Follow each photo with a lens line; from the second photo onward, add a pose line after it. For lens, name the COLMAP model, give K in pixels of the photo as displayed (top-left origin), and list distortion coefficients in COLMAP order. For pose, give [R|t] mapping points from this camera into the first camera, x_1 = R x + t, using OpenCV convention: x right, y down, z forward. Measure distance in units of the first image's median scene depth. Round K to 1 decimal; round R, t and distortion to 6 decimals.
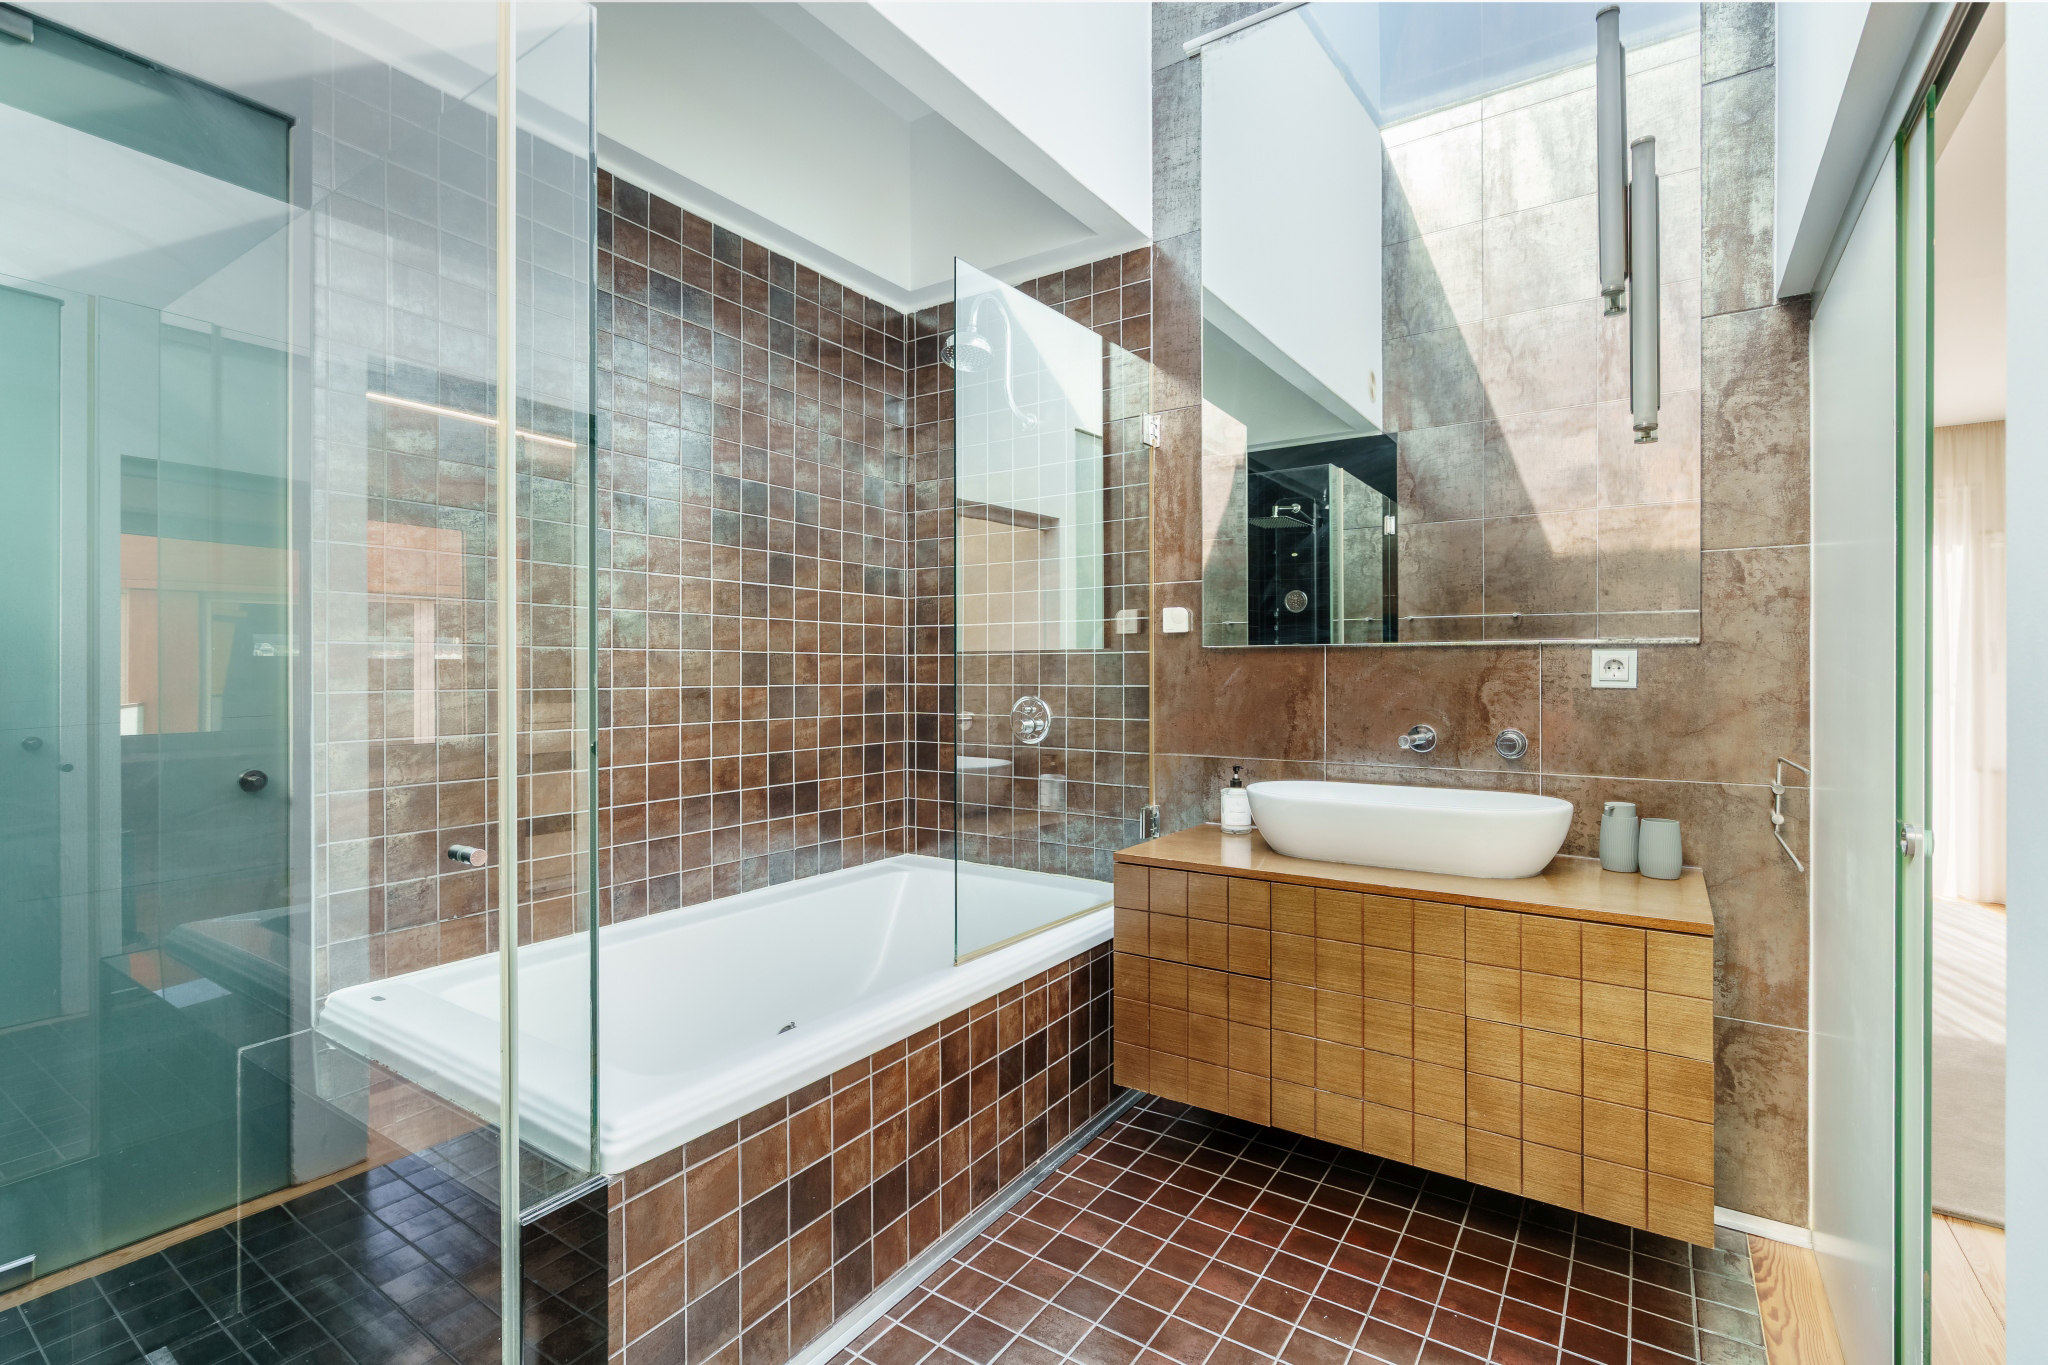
lens RADIAL K [[931.2, 0, 1028.3], [0, 931.2, 680.7], [0, 0, 1]] dist [0.002581, 0.001109]
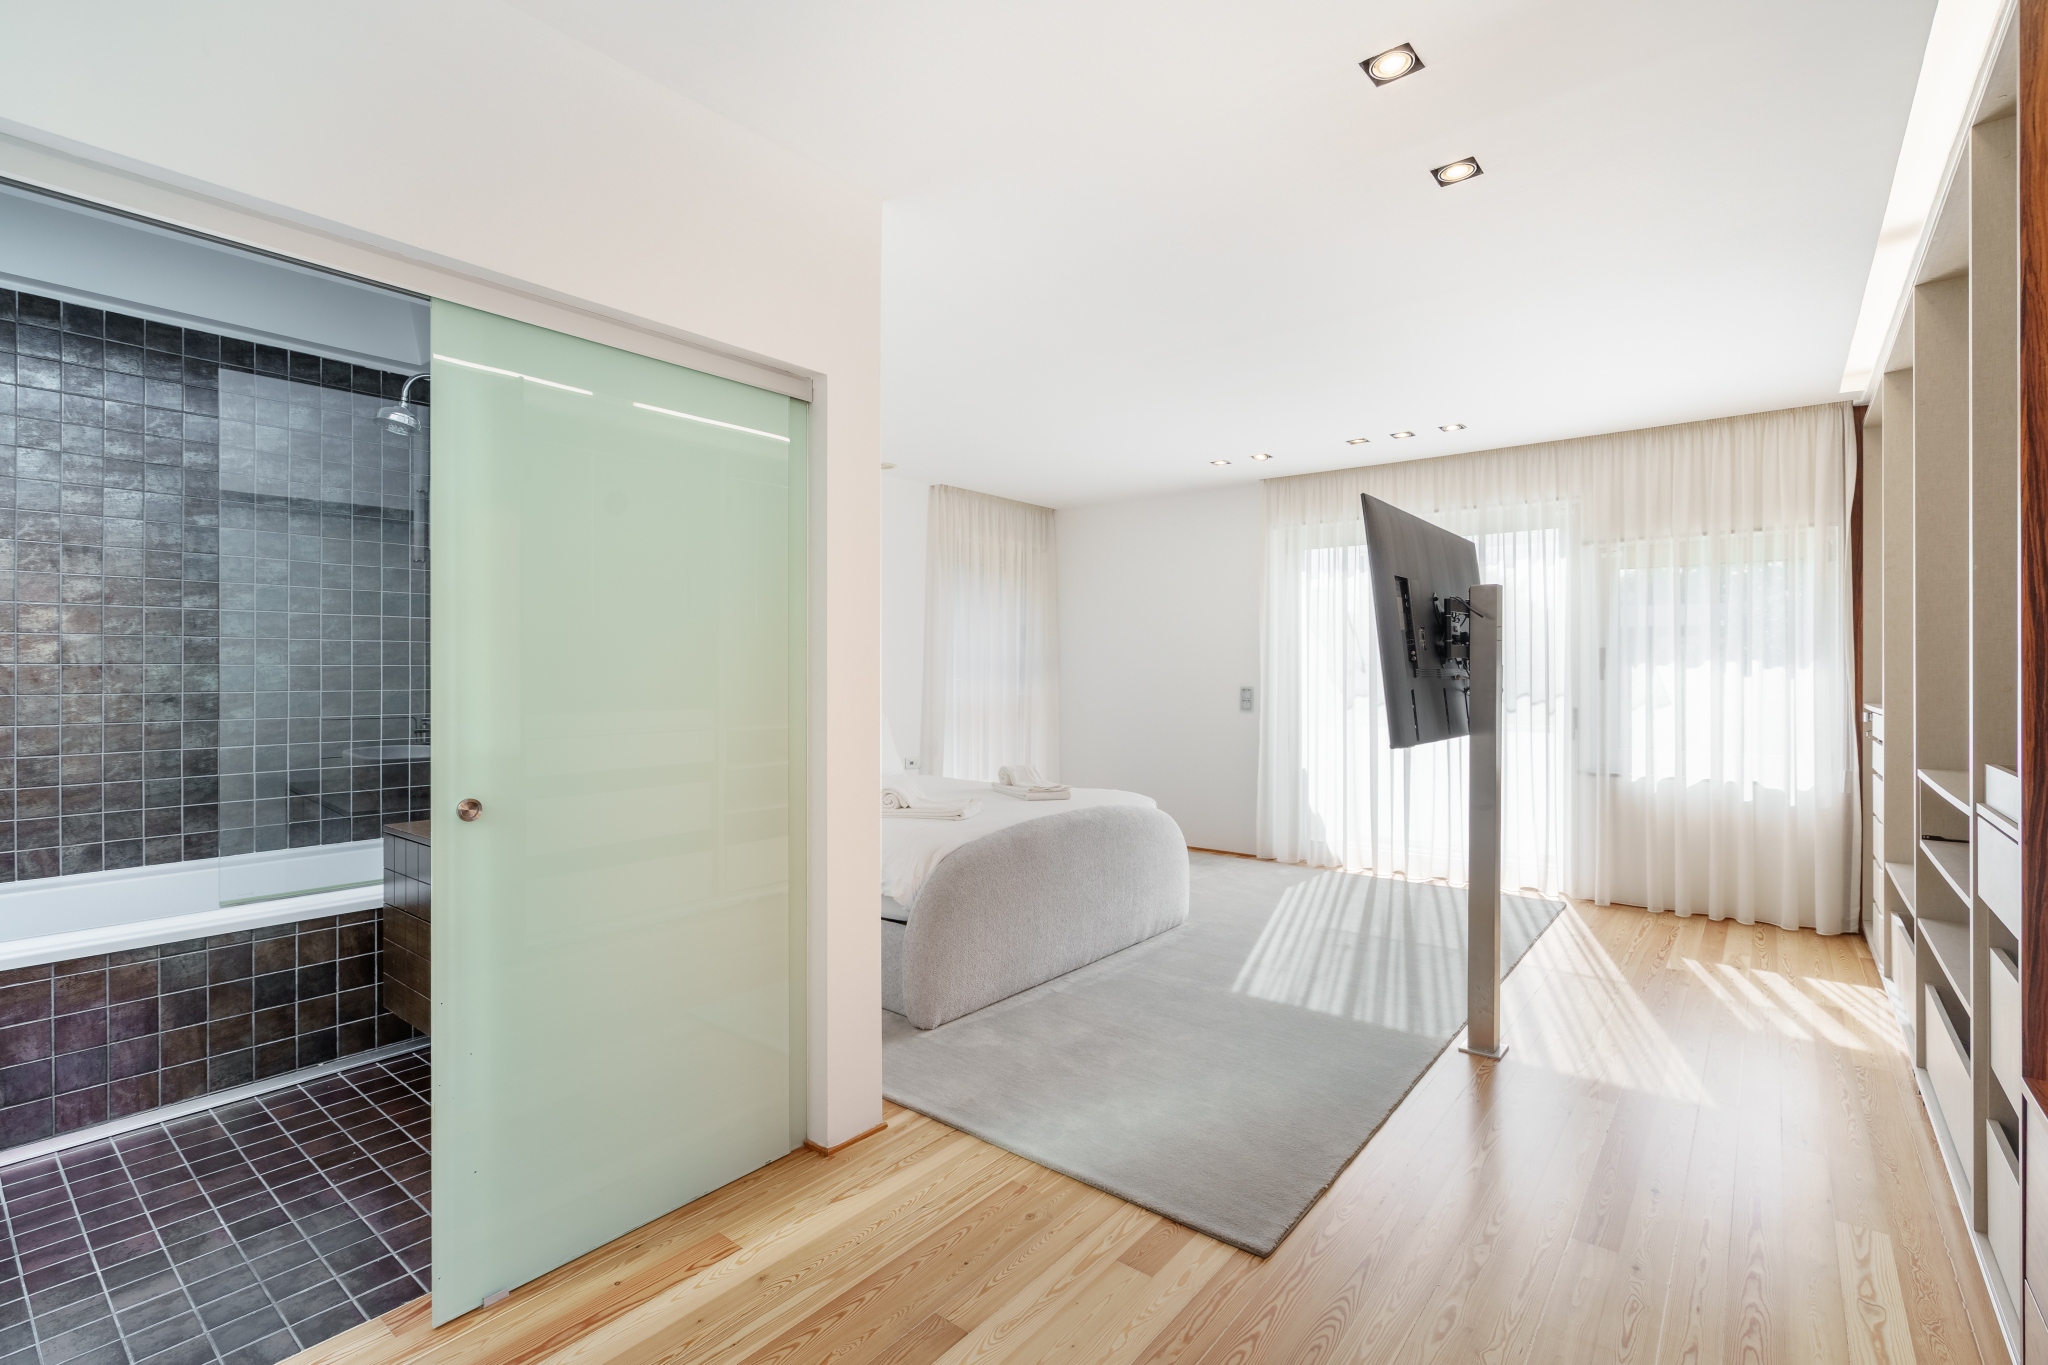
lens RADIAL K [[931.2, 0, 1021.0], [0, 931.2, 678.1], [0, 0, 1]] dist [0.002581, 0.001109]
pose [[0.995214, 0.002122, -0.097699, 0.972442], [-0.002197, 0.999997, -0.000664, -0.016361], [0.097698, 0.000876, 0.995216, -0.162461]]
